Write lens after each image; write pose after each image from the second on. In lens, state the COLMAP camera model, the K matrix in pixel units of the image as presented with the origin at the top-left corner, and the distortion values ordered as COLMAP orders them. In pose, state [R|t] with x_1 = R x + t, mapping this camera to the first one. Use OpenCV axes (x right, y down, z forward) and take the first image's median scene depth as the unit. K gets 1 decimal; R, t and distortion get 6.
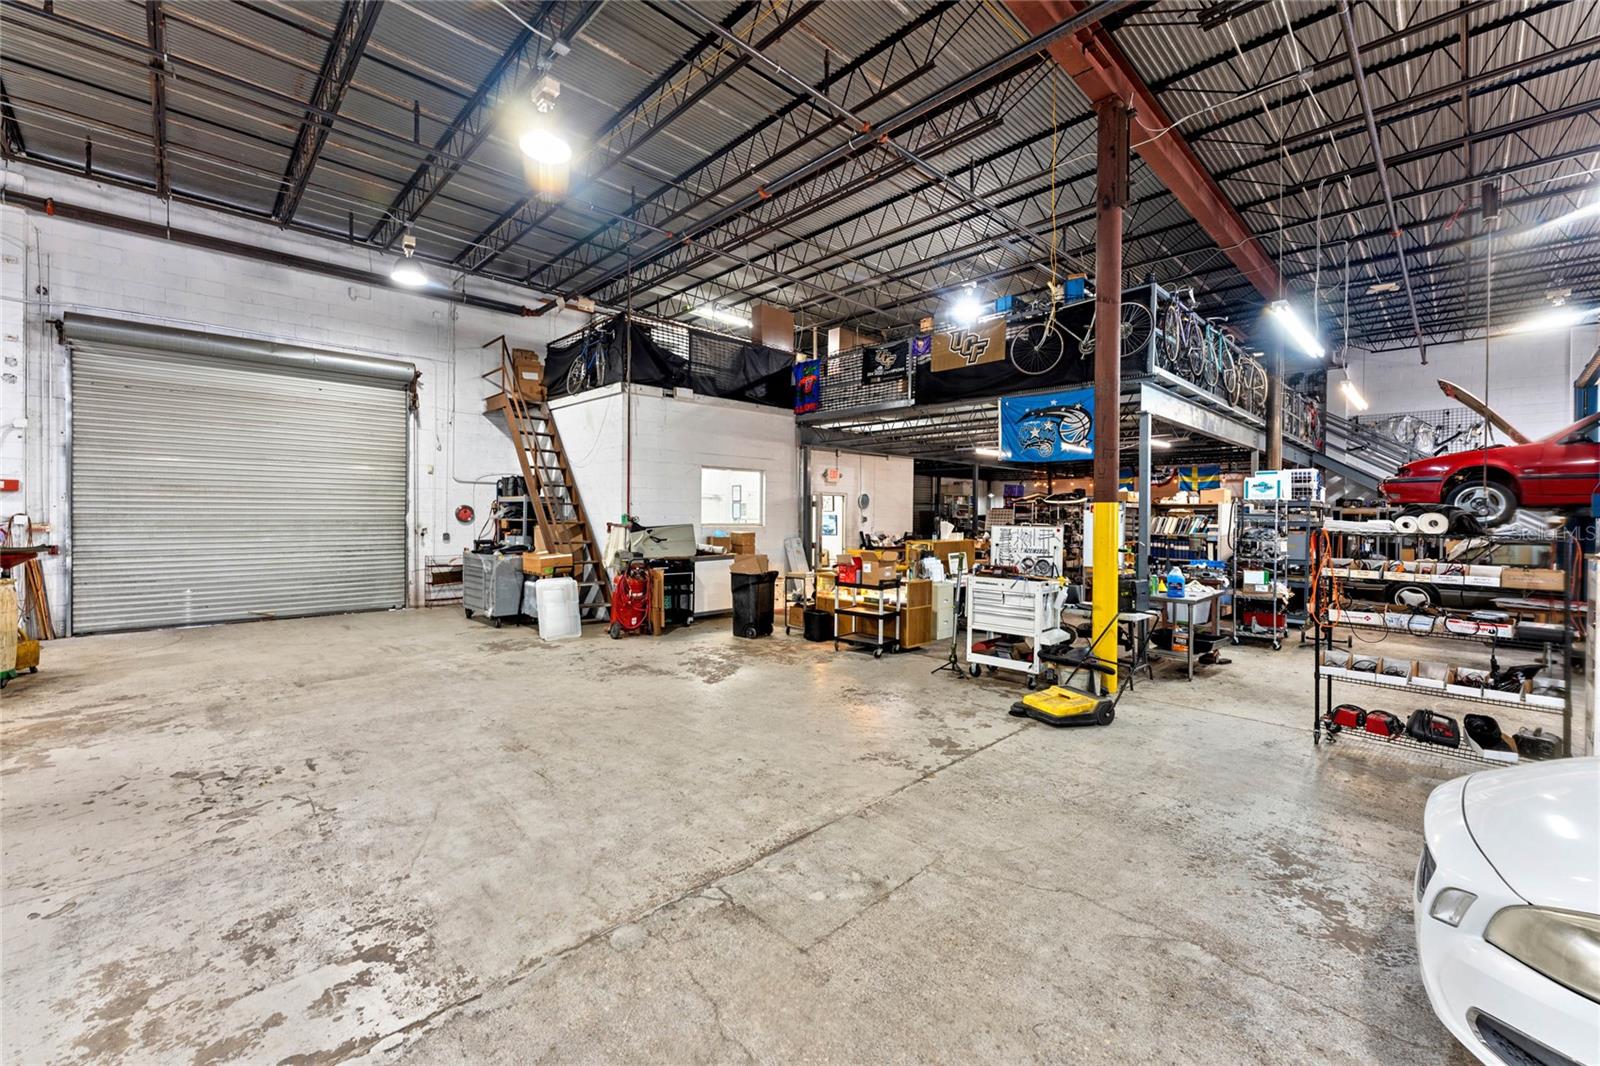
lens RADIAL K [[631.1, 0, 789.2], [0, 631.1, 496.7], [0, 0, 1]] dist [0.004788, -0.000315]
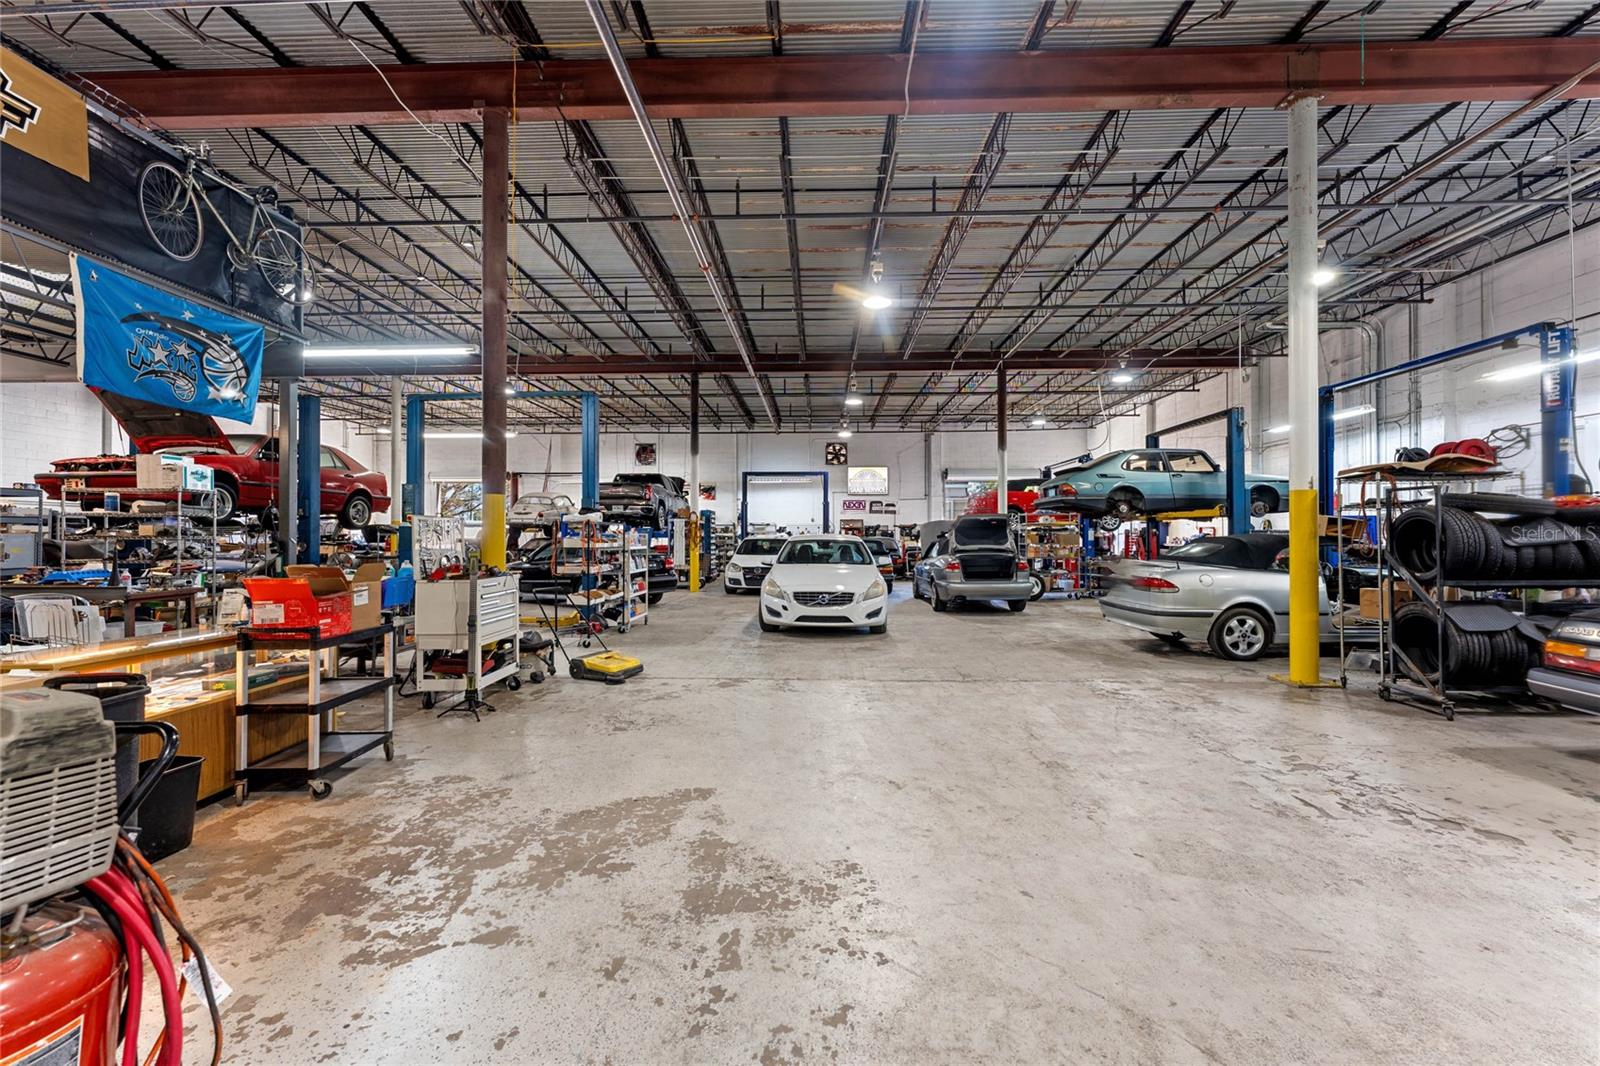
lens RADIAL K [[636.9, 0, 789.0], [0, 636.9, 520.1], [0, 0, 1]] dist [-0.000465, 0.000226]
pose [[-0.686978, 0.008046, 0.726634, -0.676559], [-0.026695, 0.998984, -0.036300, 0.086308], [-0.726188, -0.044335, -0.686065, 1.552058]]
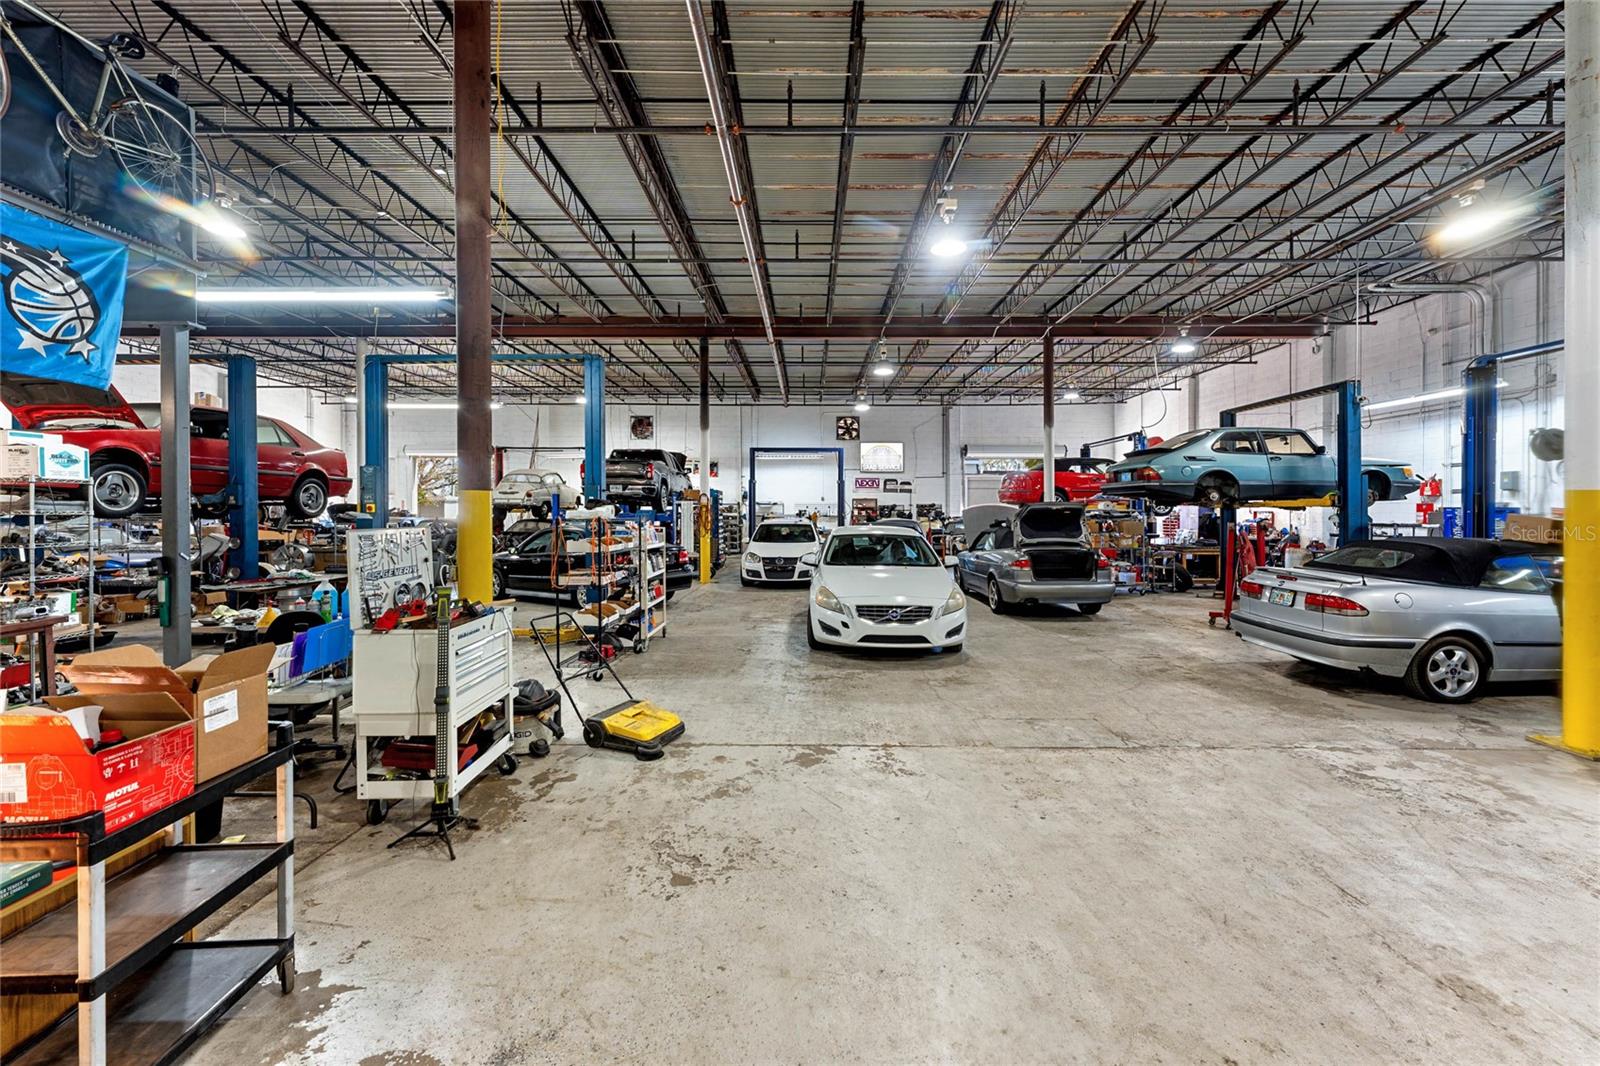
lens RADIAL K [[633.5, 0, 799.1], [0, 633.5, 506.9], [0, 0, 1]] dist [0.002112, 0.000119]
pose [[-0.713075, -0.009719, 0.701020, -0.334200], [-0.027371, 0.999528, -0.013984, 0.030920], [-0.700553, -0.029159, -0.713004, 1.437273]]
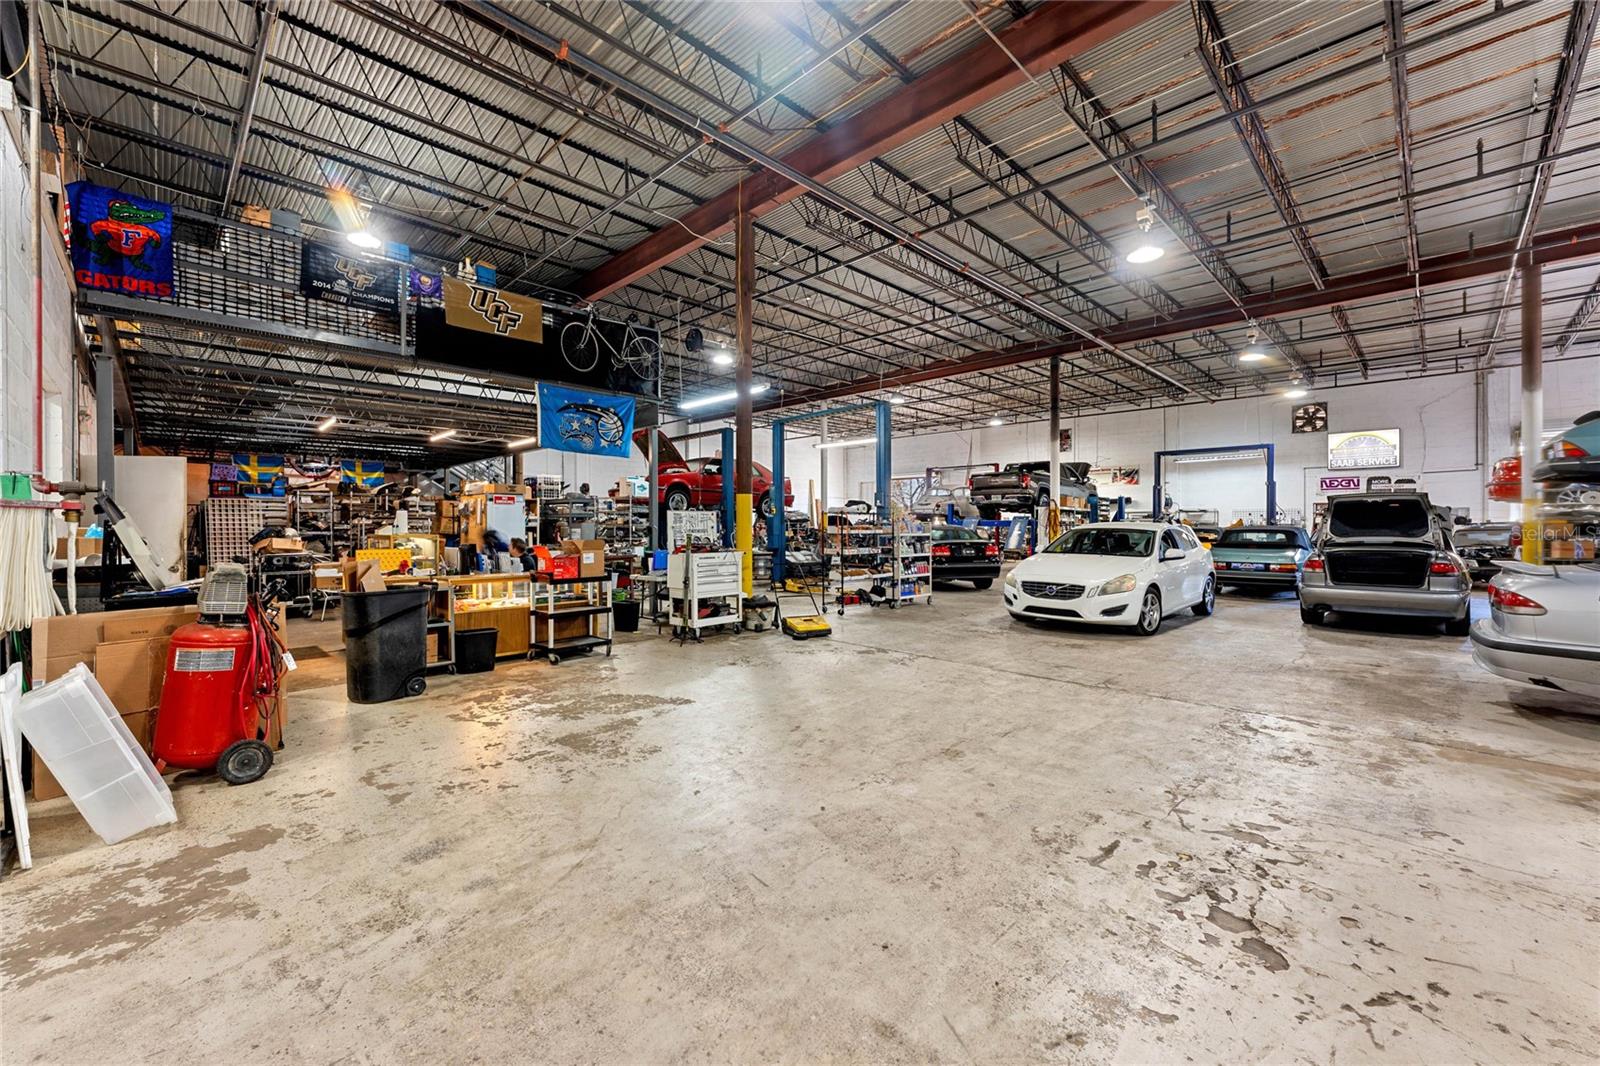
lens RADIAL K [[633.5, 0, 799.1], [0, 633.5, 506.9], [0, 0, 1]] dist [0.002112, 0.000119]
pose [[-0.012307, 0.018675, 0.999750, -1.071376], [-0.027604, 0.999438, -0.019009, 0.070996], [-0.999543, -0.027831, -0.011785, 1.015372]]
